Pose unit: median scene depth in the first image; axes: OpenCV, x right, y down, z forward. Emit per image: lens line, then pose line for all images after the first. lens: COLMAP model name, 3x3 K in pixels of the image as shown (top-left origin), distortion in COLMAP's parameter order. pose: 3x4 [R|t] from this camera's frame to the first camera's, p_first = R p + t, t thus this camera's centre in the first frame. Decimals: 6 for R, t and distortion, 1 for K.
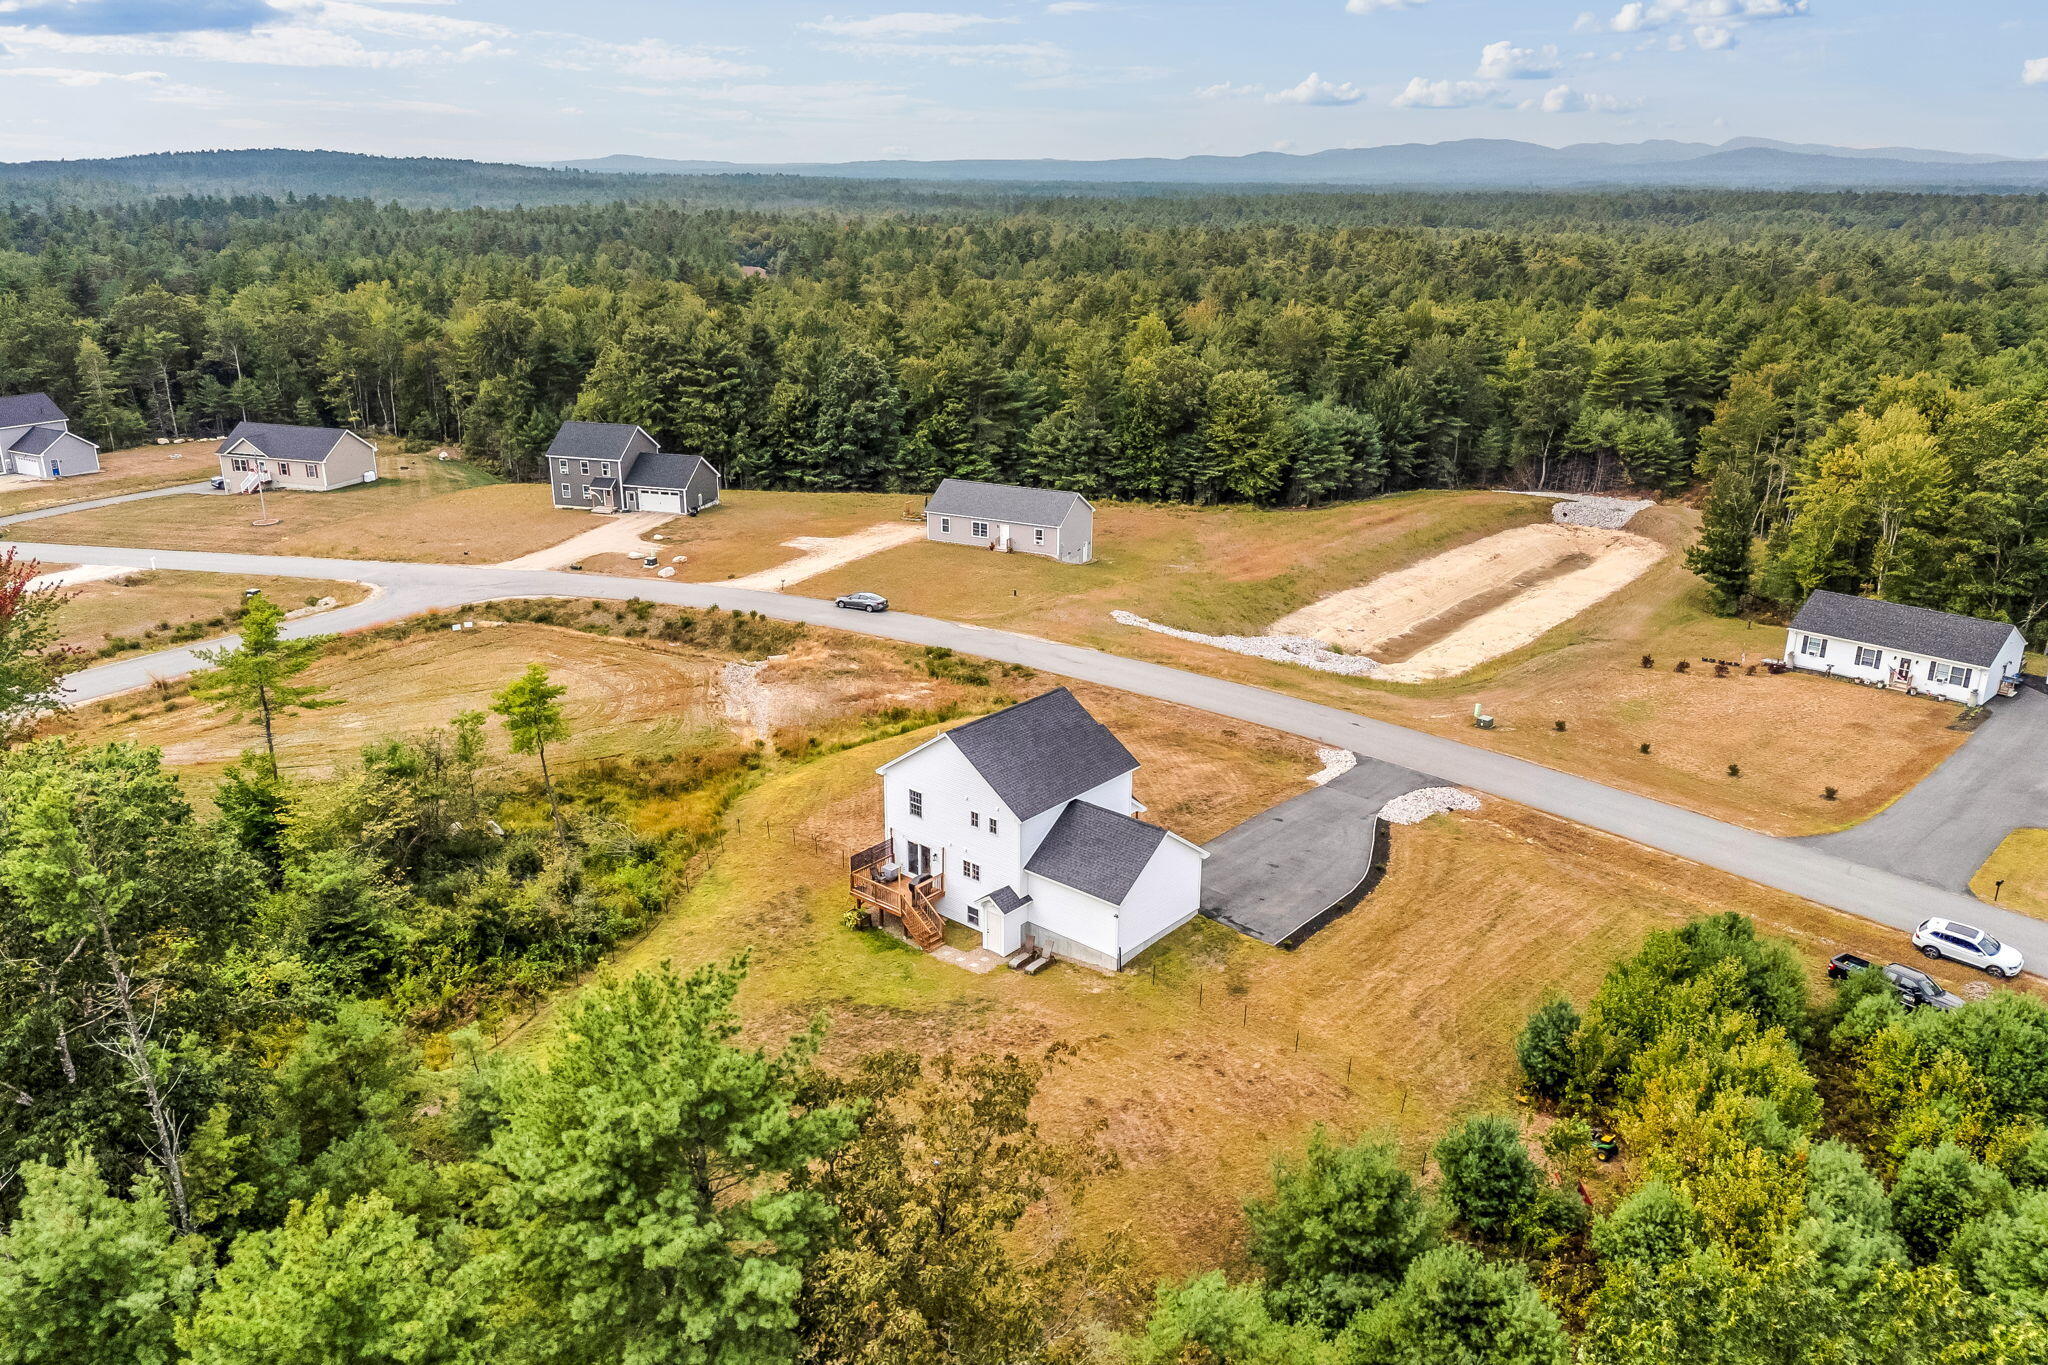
lens RADIAL K [[1504.0, 0, 1024.0], [0, 1504.0, 682.5], [0, 0, 1]] dist [0.101472, -0.108607]
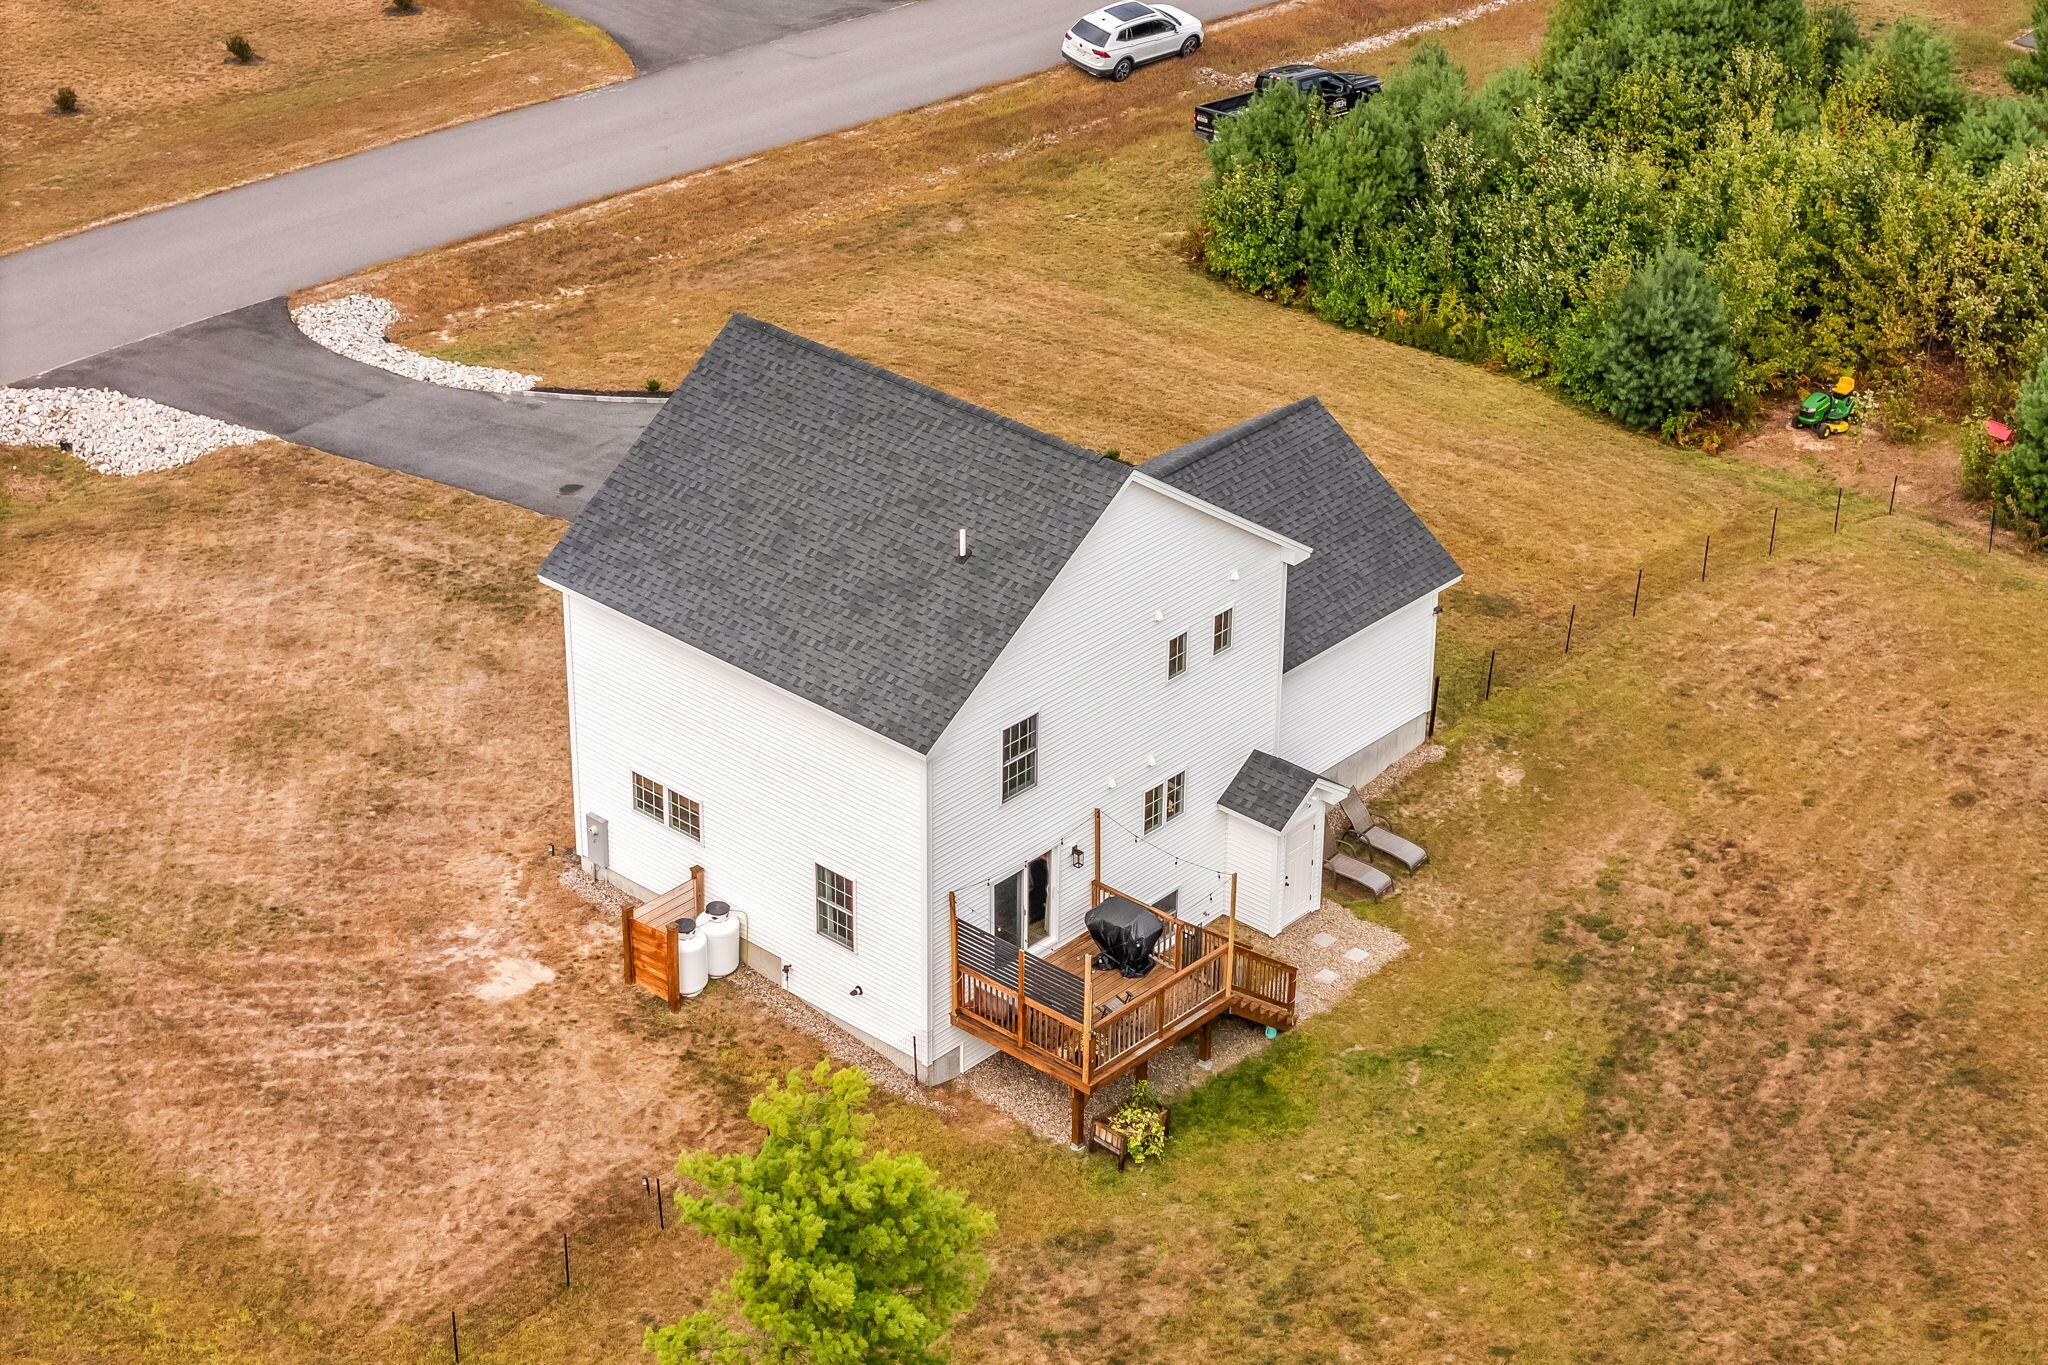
lens RADIAL K [[4069.0, 0, 1024.0], [0, 4069.0, 682.5], [0, 0, 1]] dist [-0.015538, 0.165962]
pose [[0.019971, -0.489025, 0.872041, -0.366333], [0.309843, 0.832301, 0.459644, -0.148977], [-0.950578, 0.261017, 0.168143, 0.370718]]
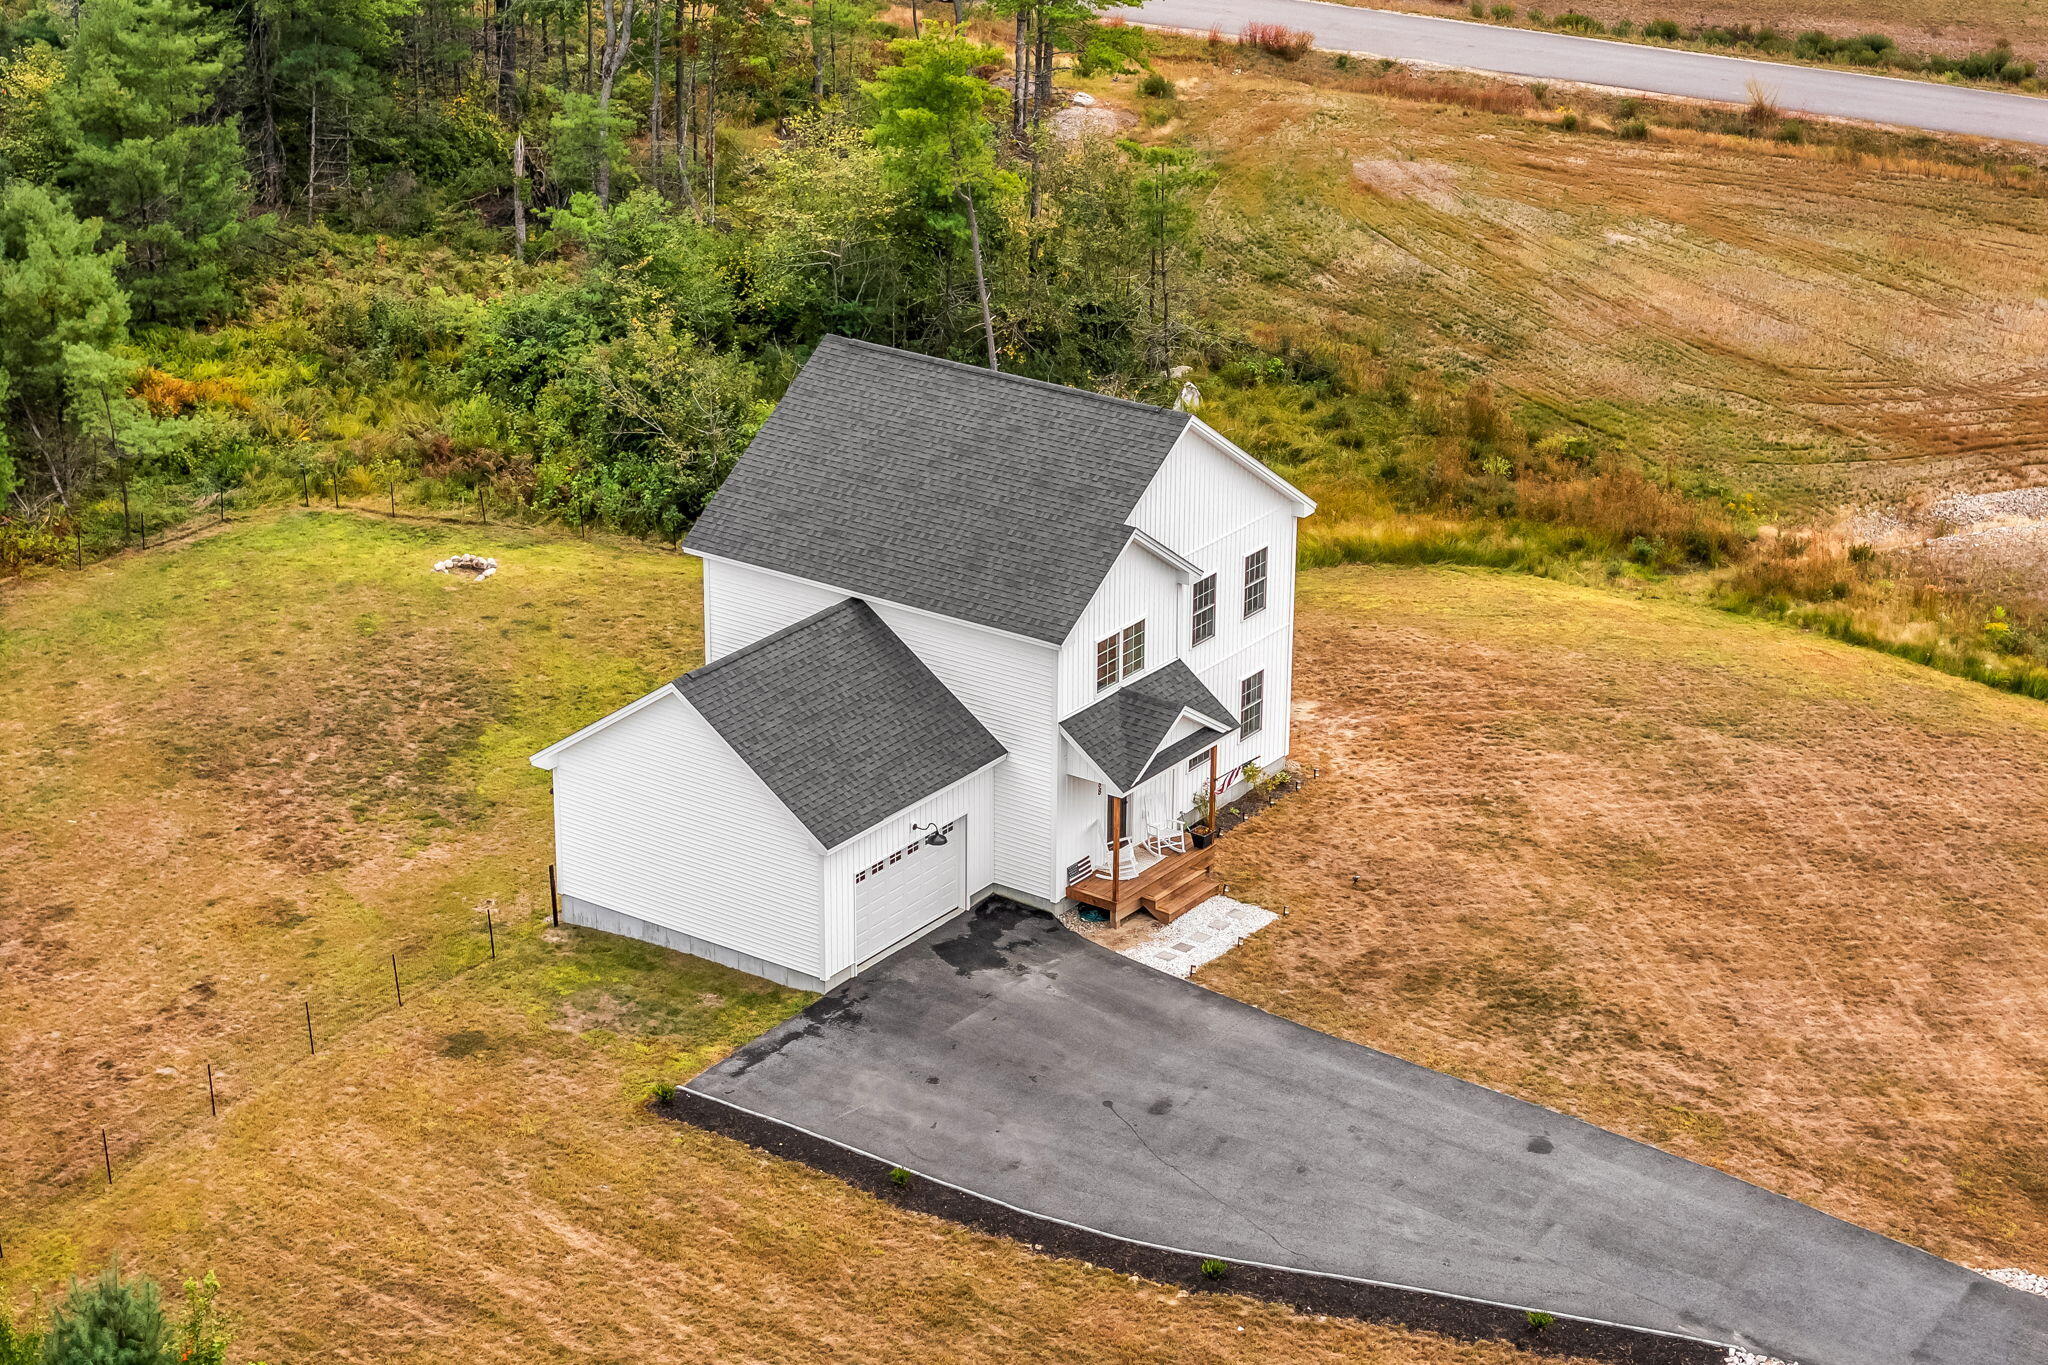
lens RADIAL K [[4069.0, 0, 1024.0], [0, 4069.0, 682.5], [0, 0, 1]] dist [-0.015538, 0.165962]
pose [[0.090682, 0.369258, -0.924892, 0.454607], [-0.327859, 0.888016, 0.322390, -0.116173], [0.940364, 0.273999, 0.201592, 0.353846]]
